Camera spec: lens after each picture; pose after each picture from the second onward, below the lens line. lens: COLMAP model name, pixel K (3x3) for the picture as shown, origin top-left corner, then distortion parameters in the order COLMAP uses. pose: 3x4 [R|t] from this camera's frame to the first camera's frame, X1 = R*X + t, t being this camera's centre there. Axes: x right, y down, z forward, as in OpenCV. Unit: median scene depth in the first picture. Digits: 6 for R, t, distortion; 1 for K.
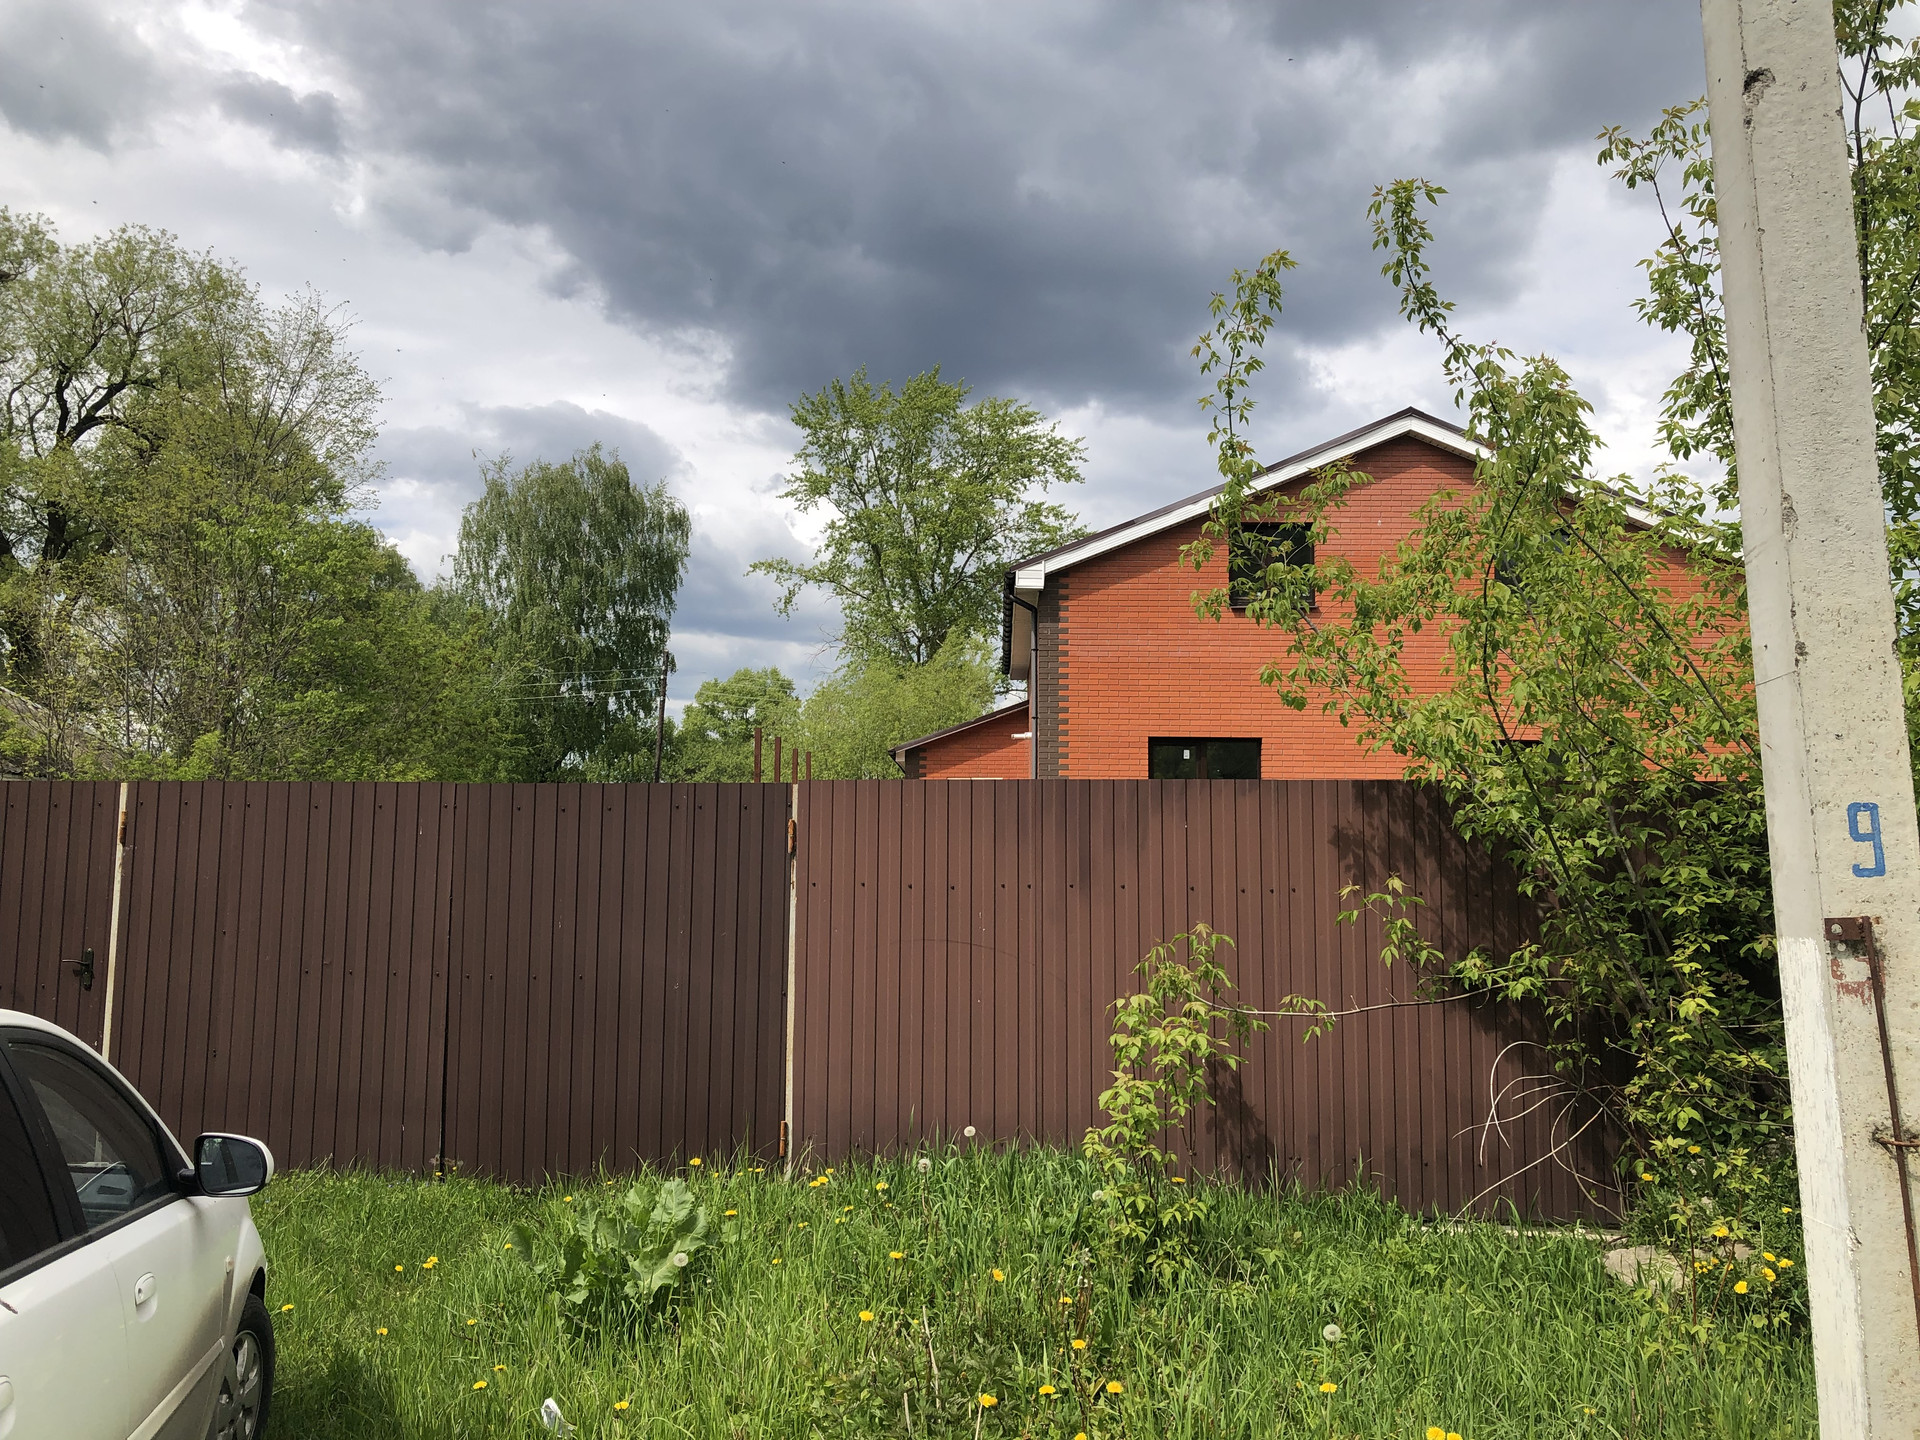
lens RADIAL K [[1623.4, 0, 951.4], [0, 1623.4, 711.5], [0, 0, 1]] dist [0.010555, 0.087273]
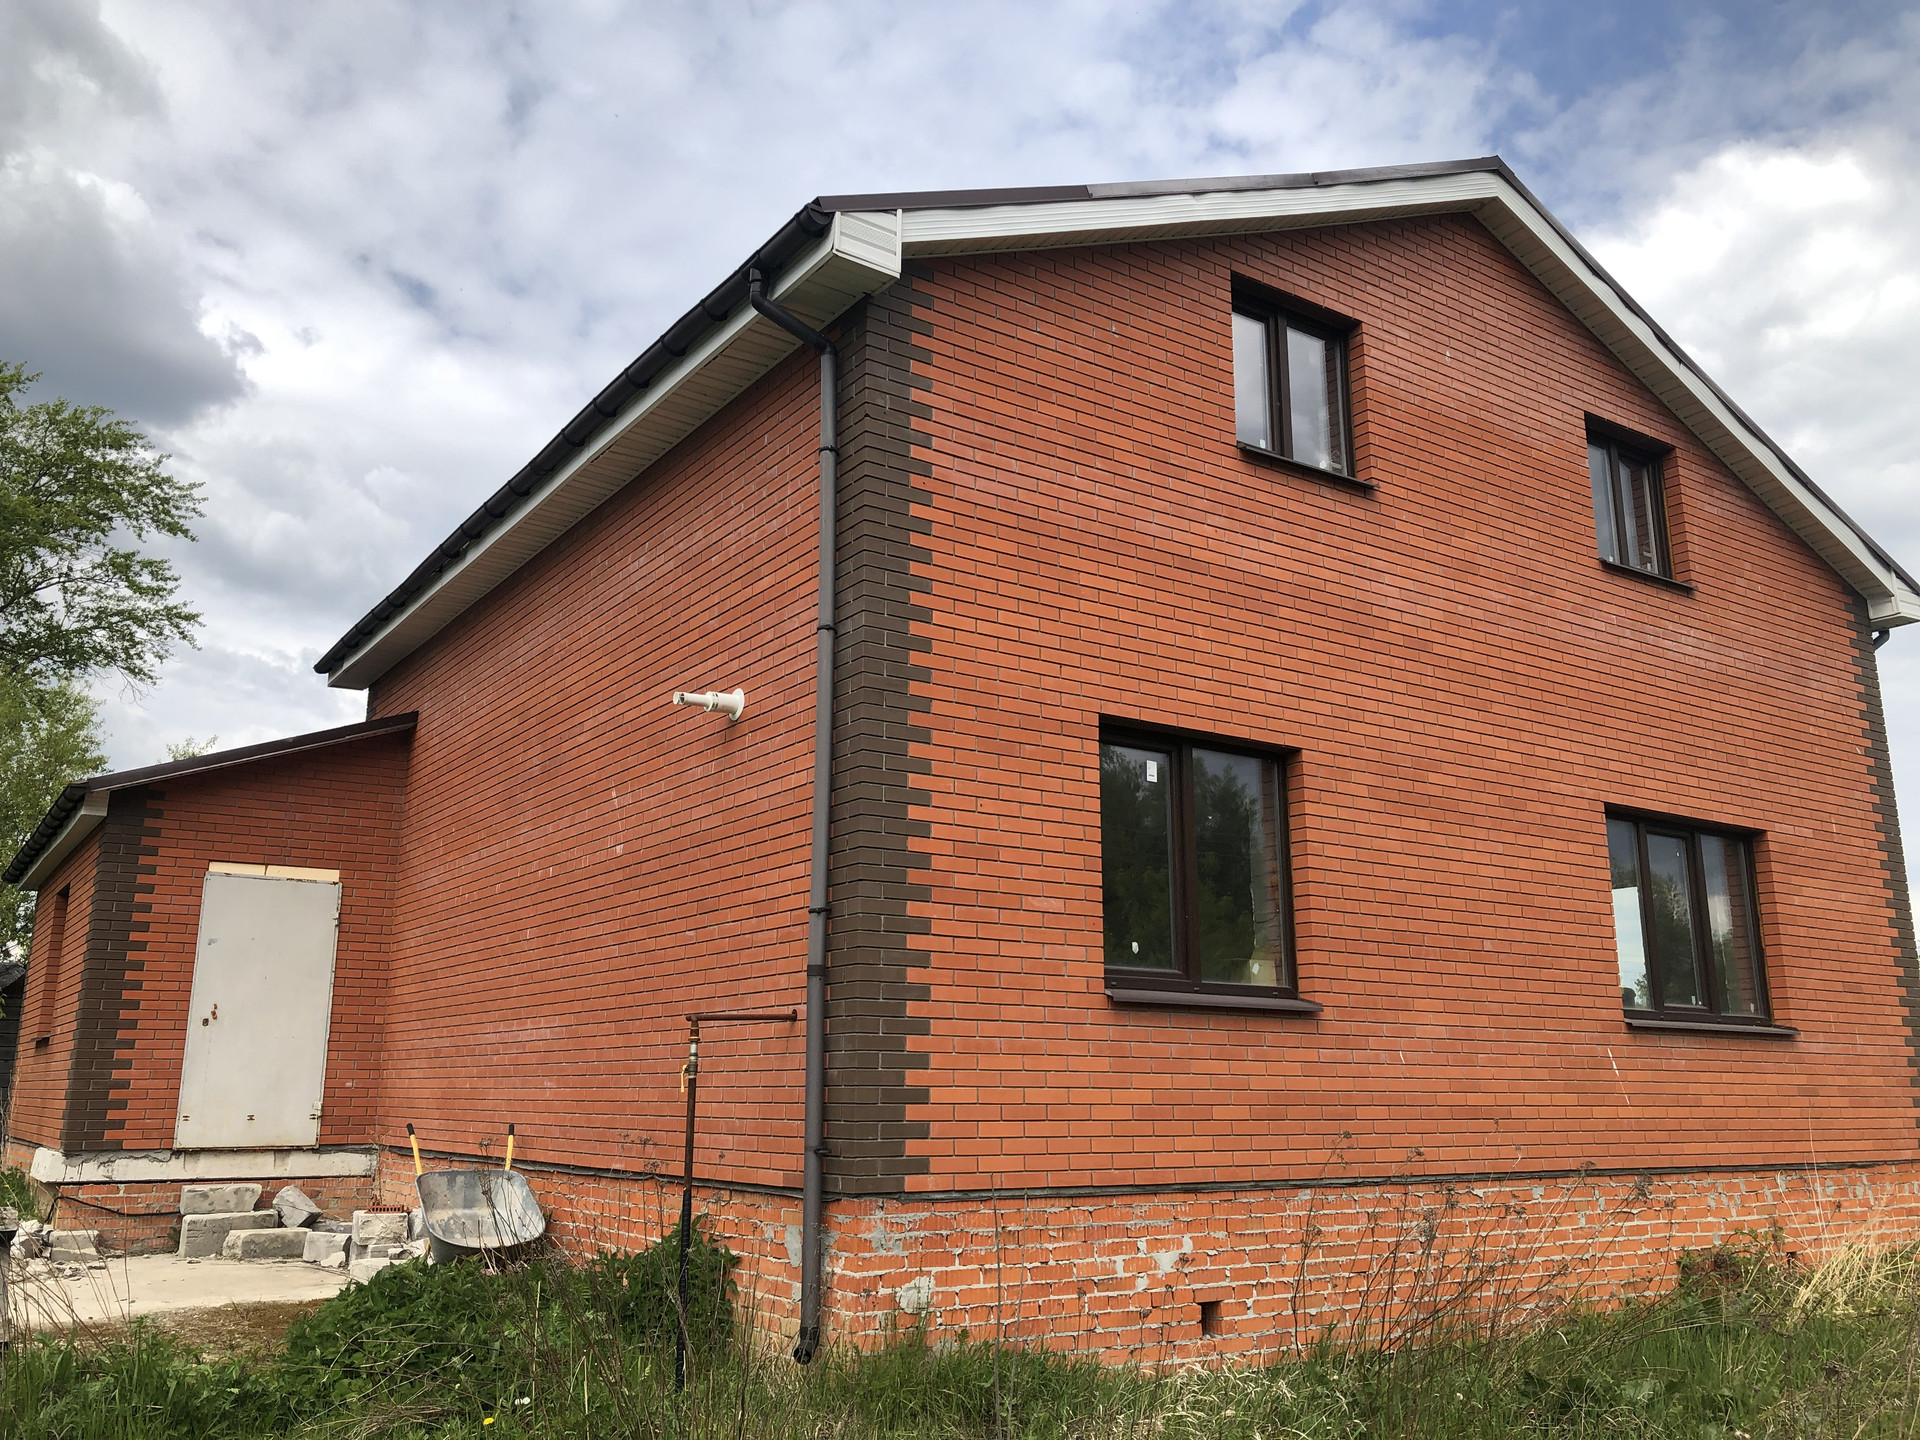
lens RADIAL K [[1623.4, 0, 951.4], [0, 1623.4, 711.5], [0, 0, 1]] dist [0.010555, 0.087273]
pose [[0.825434, 0.133267, 0.548542, -0.122493], [-0.066117, 0.987869, -0.140509, 0.071561], [-0.560613, 0.079713, 0.824232, 0.690442]]
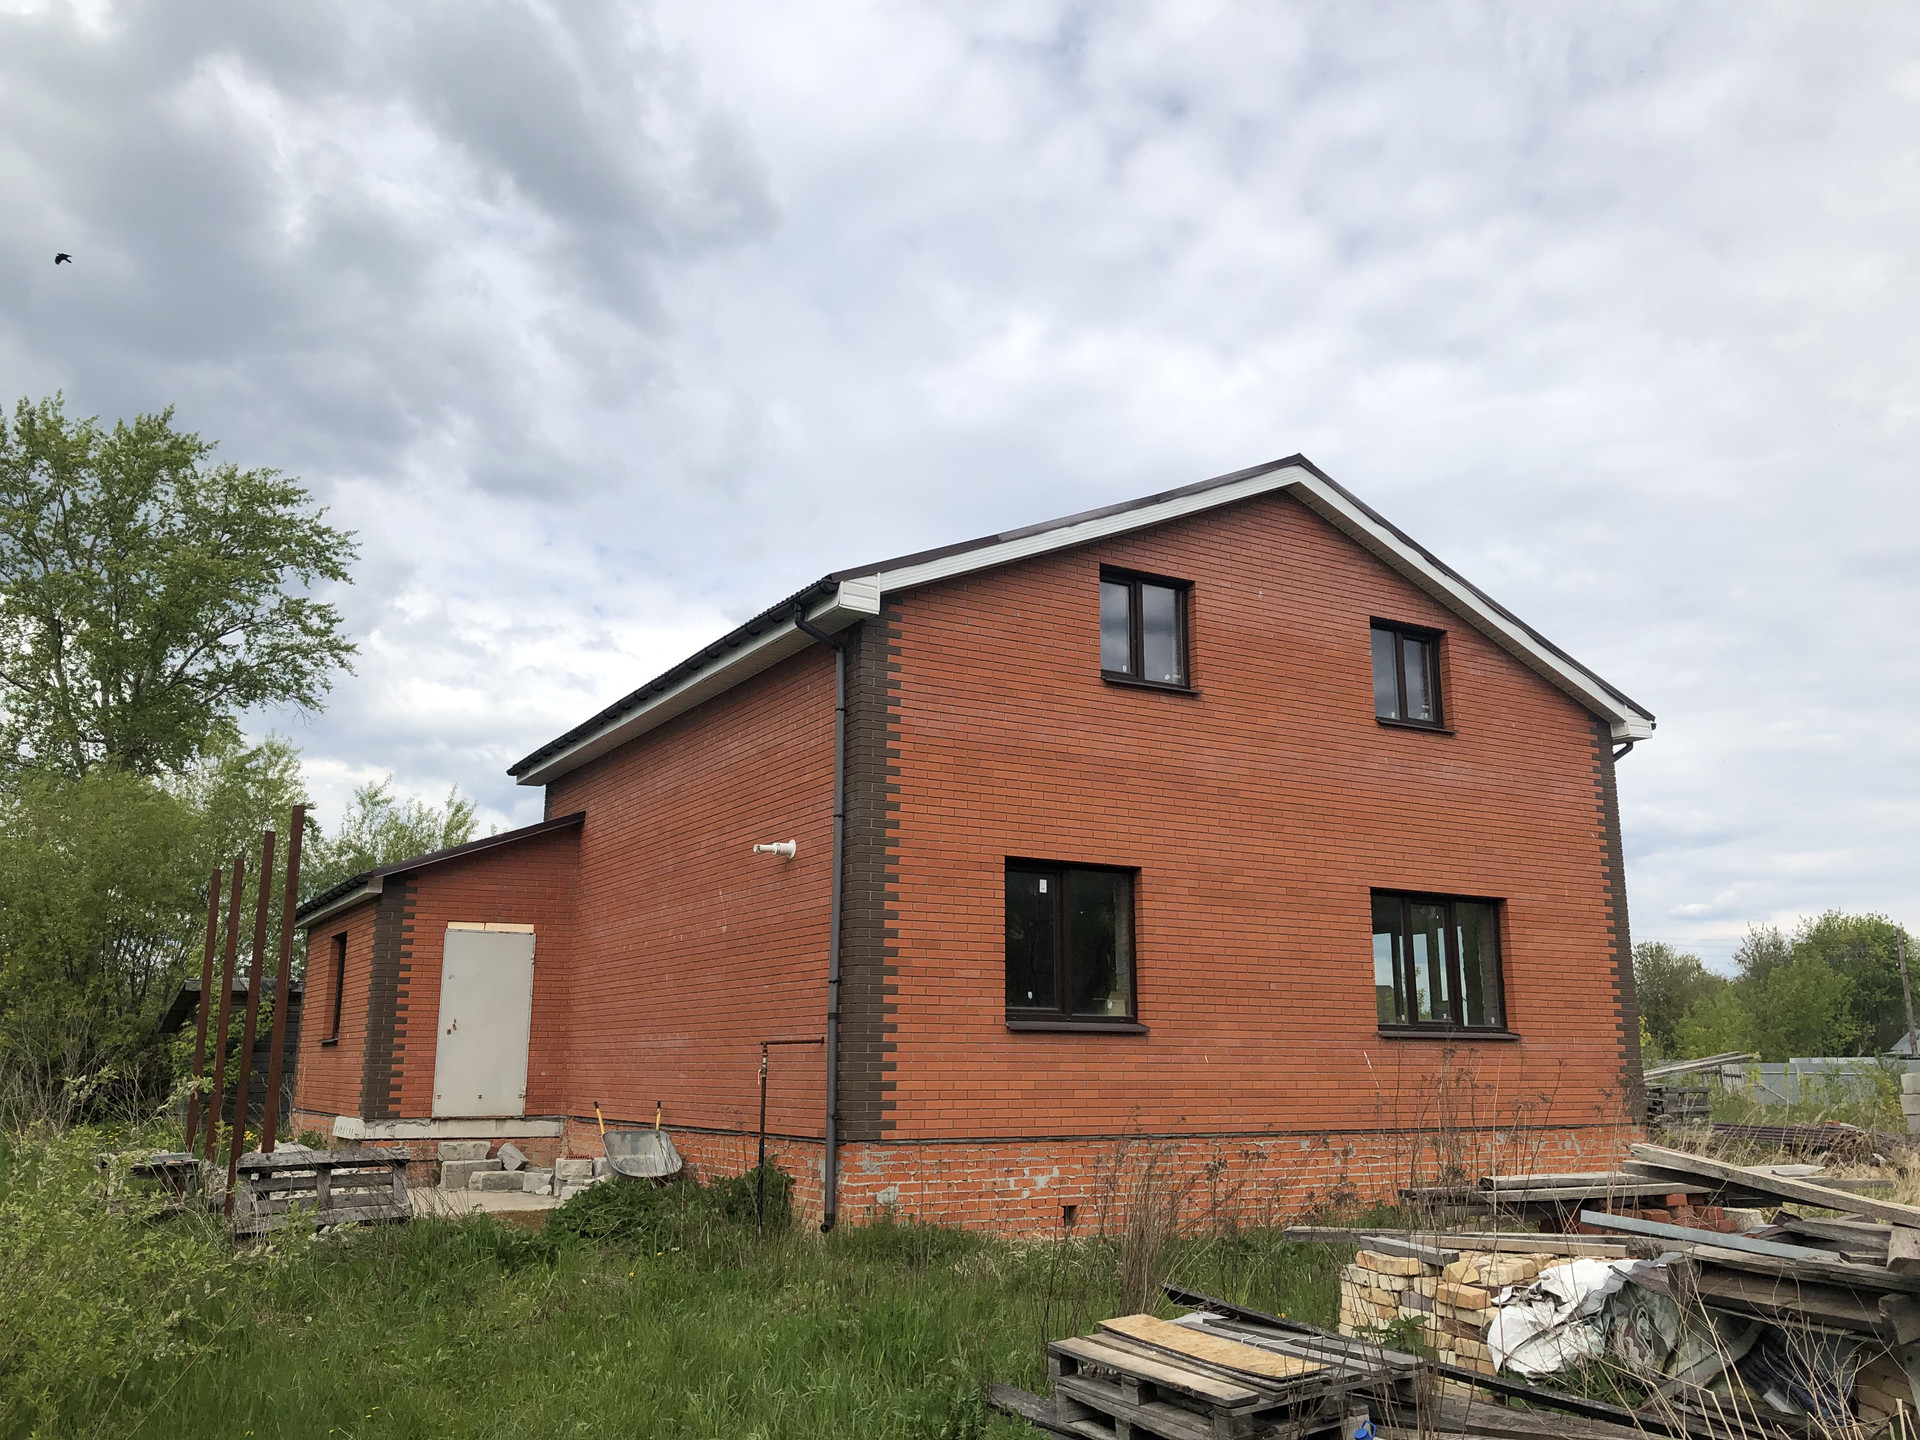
lens RADIAL K [[1595.3, 0, 967.8], [0, 1595.3, 710.5], [0, 0, 1]] dist [0.092367, -0.052676]
pose [[0.855719, 0.113830, 0.504765, -0.224356], [-0.058842, 0.990582, -0.123633, 0.037246], [-0.514085, 0.076094, 0.854358, 0.444172]]
